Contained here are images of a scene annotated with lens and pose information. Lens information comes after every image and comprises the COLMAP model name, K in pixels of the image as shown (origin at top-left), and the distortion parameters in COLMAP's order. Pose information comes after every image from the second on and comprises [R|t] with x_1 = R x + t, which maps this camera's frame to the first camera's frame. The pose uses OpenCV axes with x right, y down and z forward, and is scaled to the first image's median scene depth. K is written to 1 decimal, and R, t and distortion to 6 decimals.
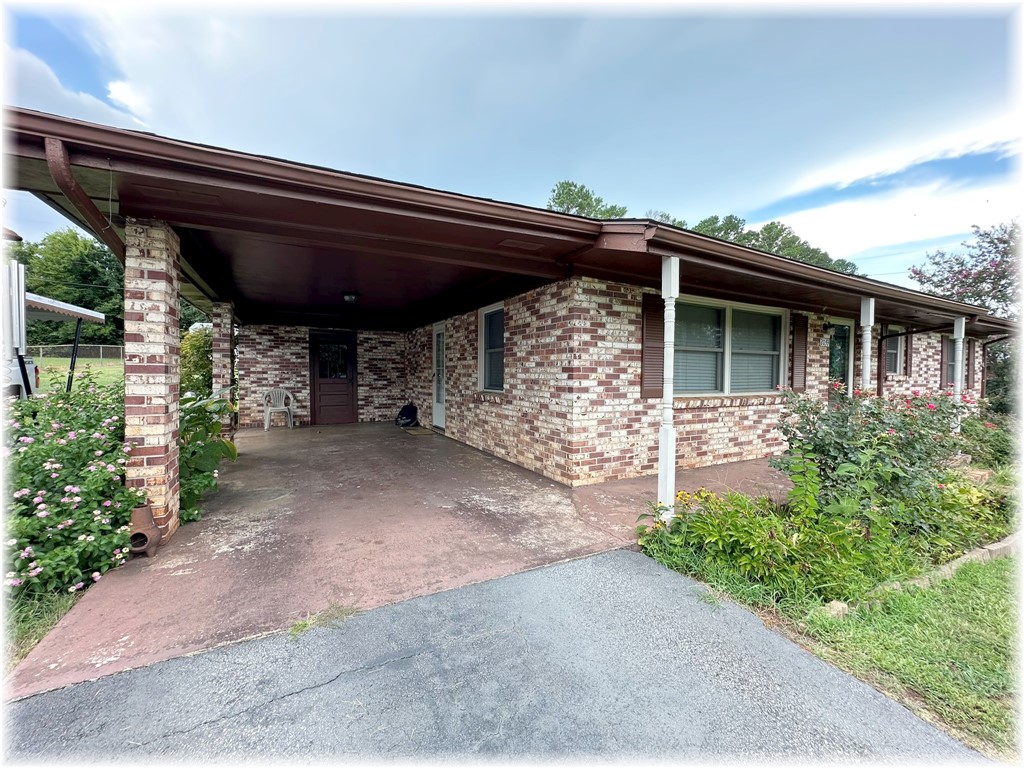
lens RADIAL K [[409.0, 0, 512.9], [0, 409.0, 384.7], [0, 0, 1]] dist [0.000376, -0.000968]
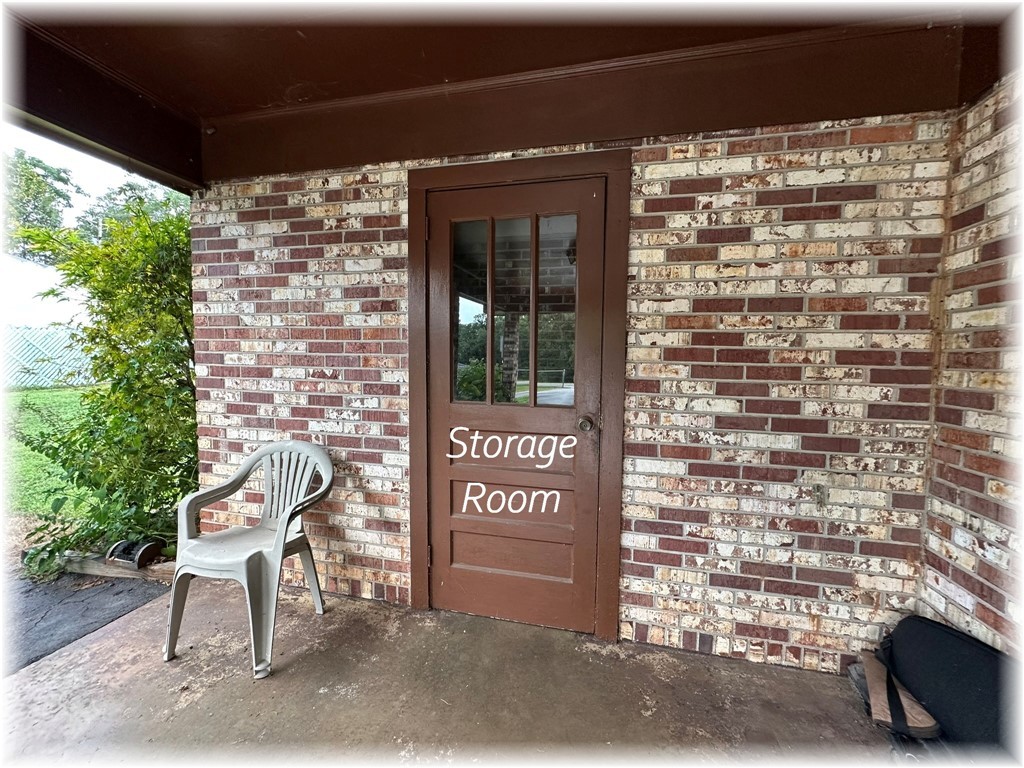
lens RADIAL K [[409.0, 0, 508.2], [0, 409.0, 383.9], [0, 0, 1]] dist [0.000376, -0.000968]
pose [[0.748230, 0.048530, -0.661662, -0.316122], [-0.028428, 0.998750, 0.041107, -0.035932], [0.662830, -0.011948, 0.748675, 0.877545]]
